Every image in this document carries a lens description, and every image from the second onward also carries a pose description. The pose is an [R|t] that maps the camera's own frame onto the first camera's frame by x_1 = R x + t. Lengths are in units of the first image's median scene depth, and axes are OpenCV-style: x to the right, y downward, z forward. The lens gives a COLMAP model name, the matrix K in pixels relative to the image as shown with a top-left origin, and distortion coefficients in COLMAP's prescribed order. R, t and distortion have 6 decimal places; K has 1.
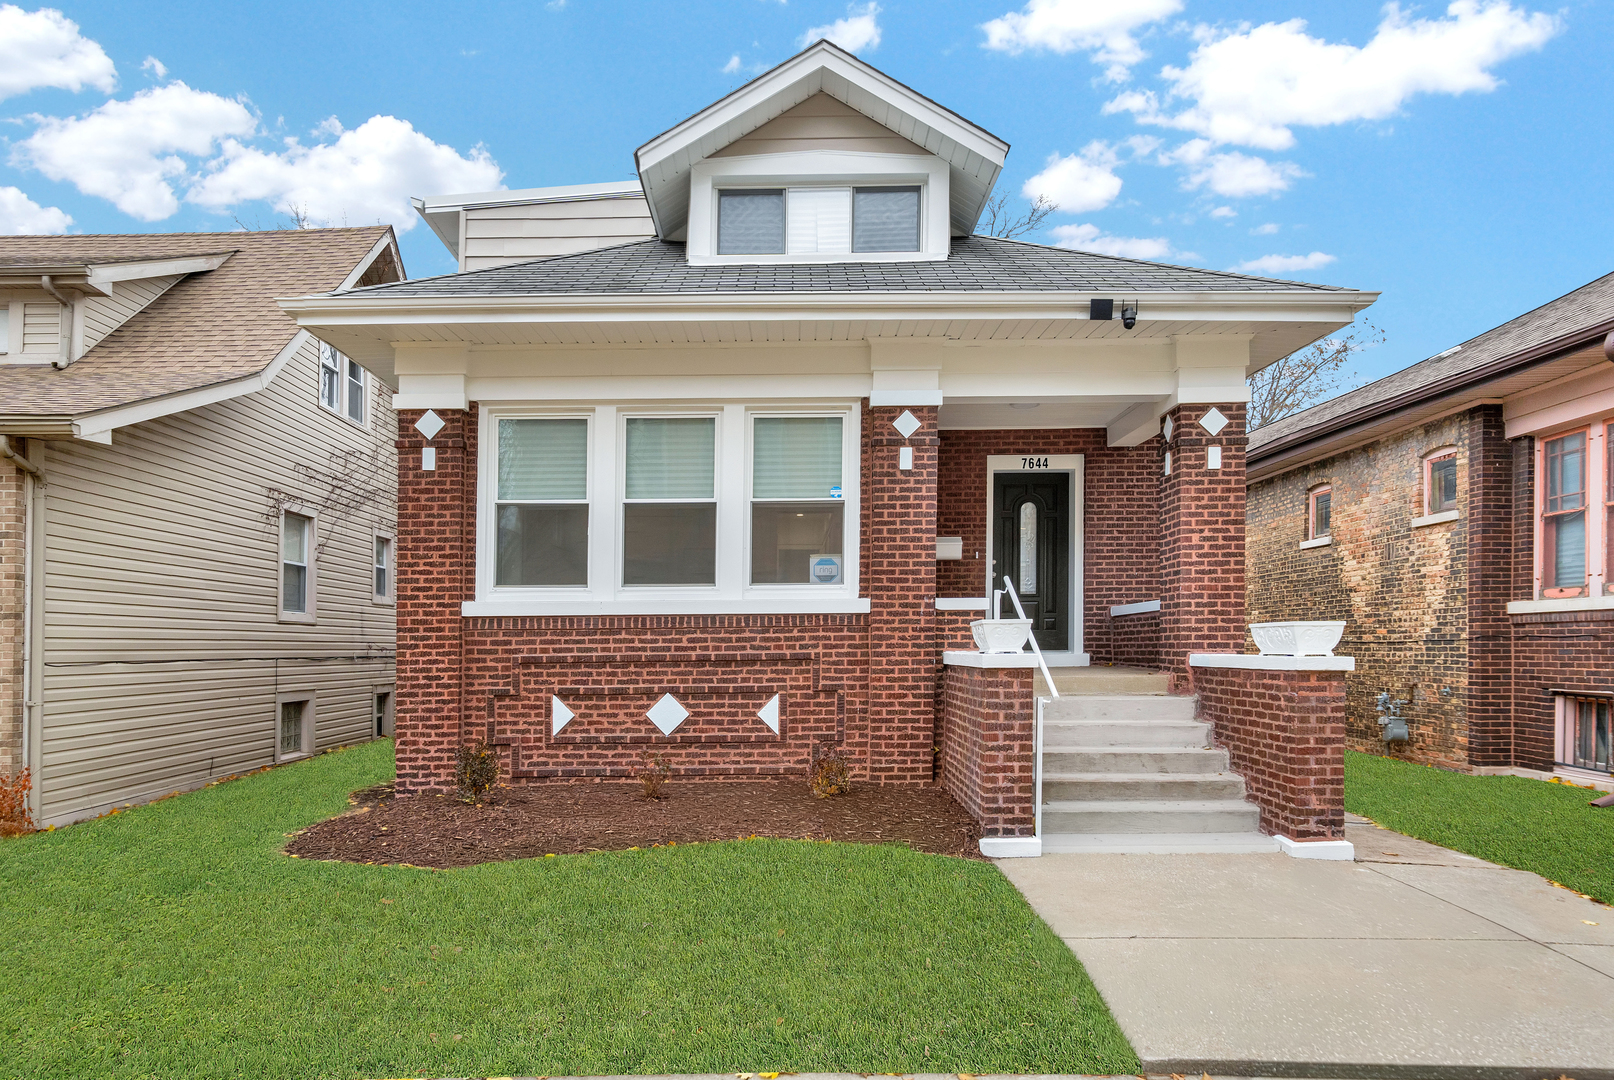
lens RADIAL K [[1020.6, 0, 796.0], [0, 1020.6, 582.3], [0, 0, 1]] dist [0.030010, 0.002033]
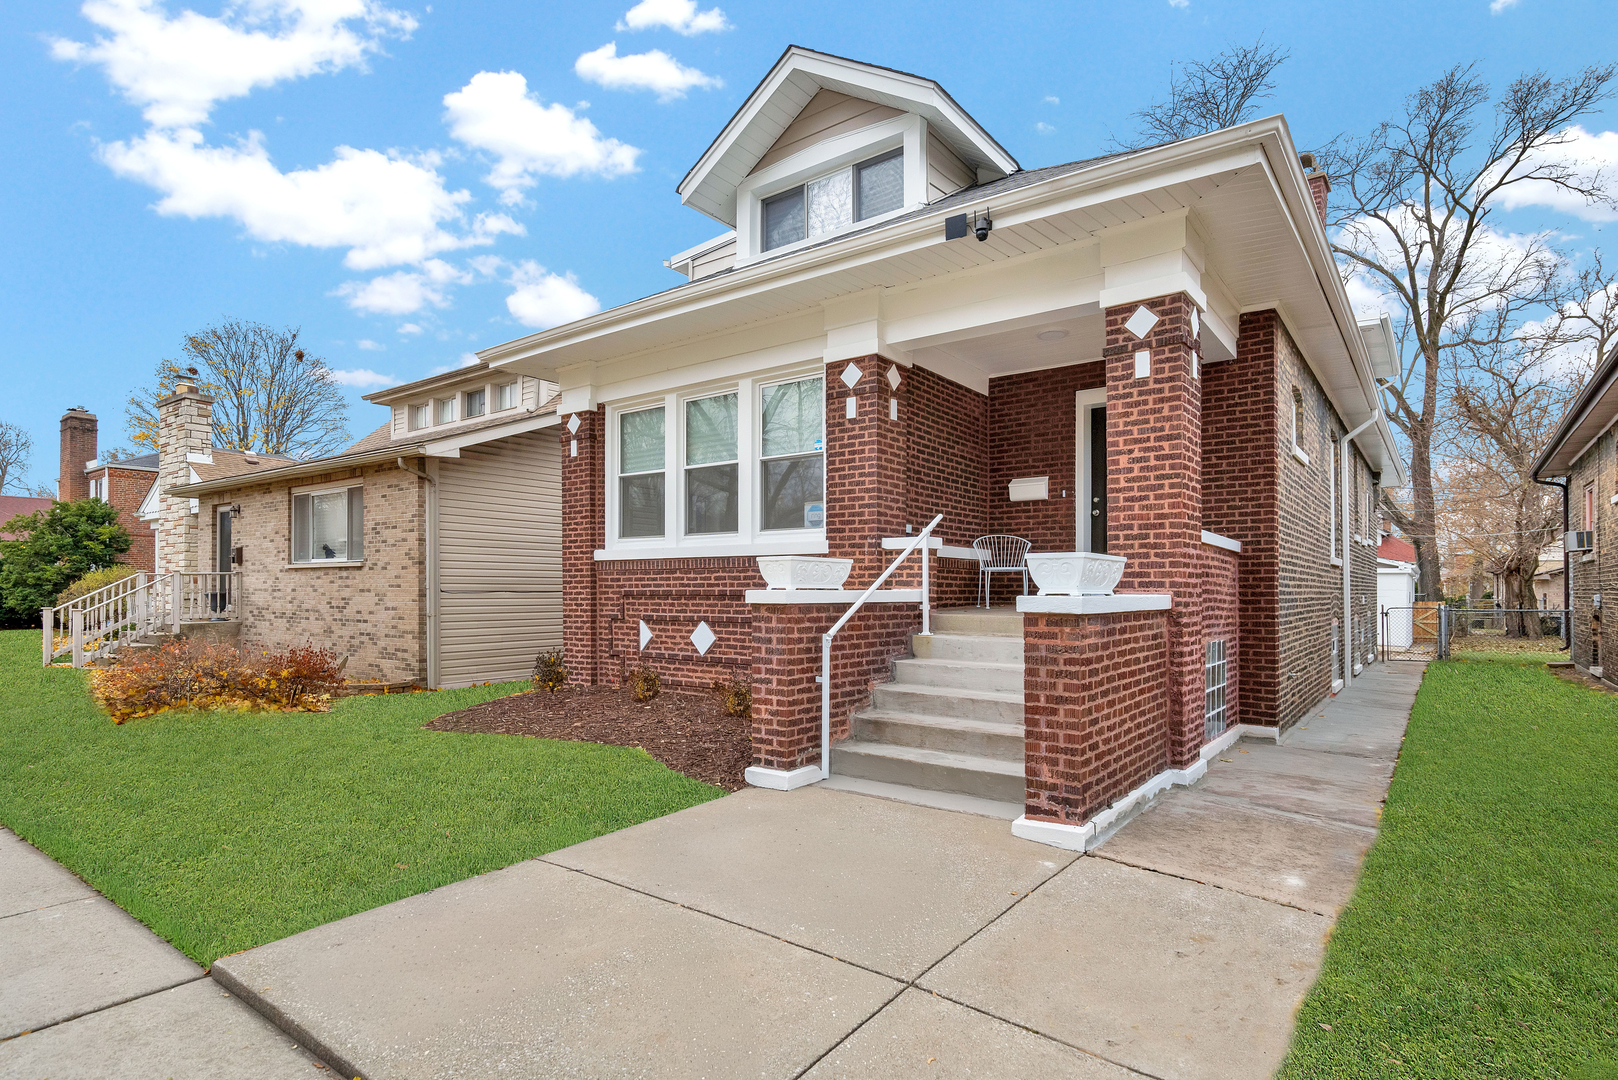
lens RADIAL K [[817.4, 0, 809.3], [0, 817.4, 538.7], [0, 0, 1]] dist [0.017095, 0.000044]
pose [[0.815339, -0.026465, -0.578378, 0.560768], [0.027870, 0.999591, -0.006451, 0.019676], [0.578312, -0.010860, 0.815743, 0.276548]]
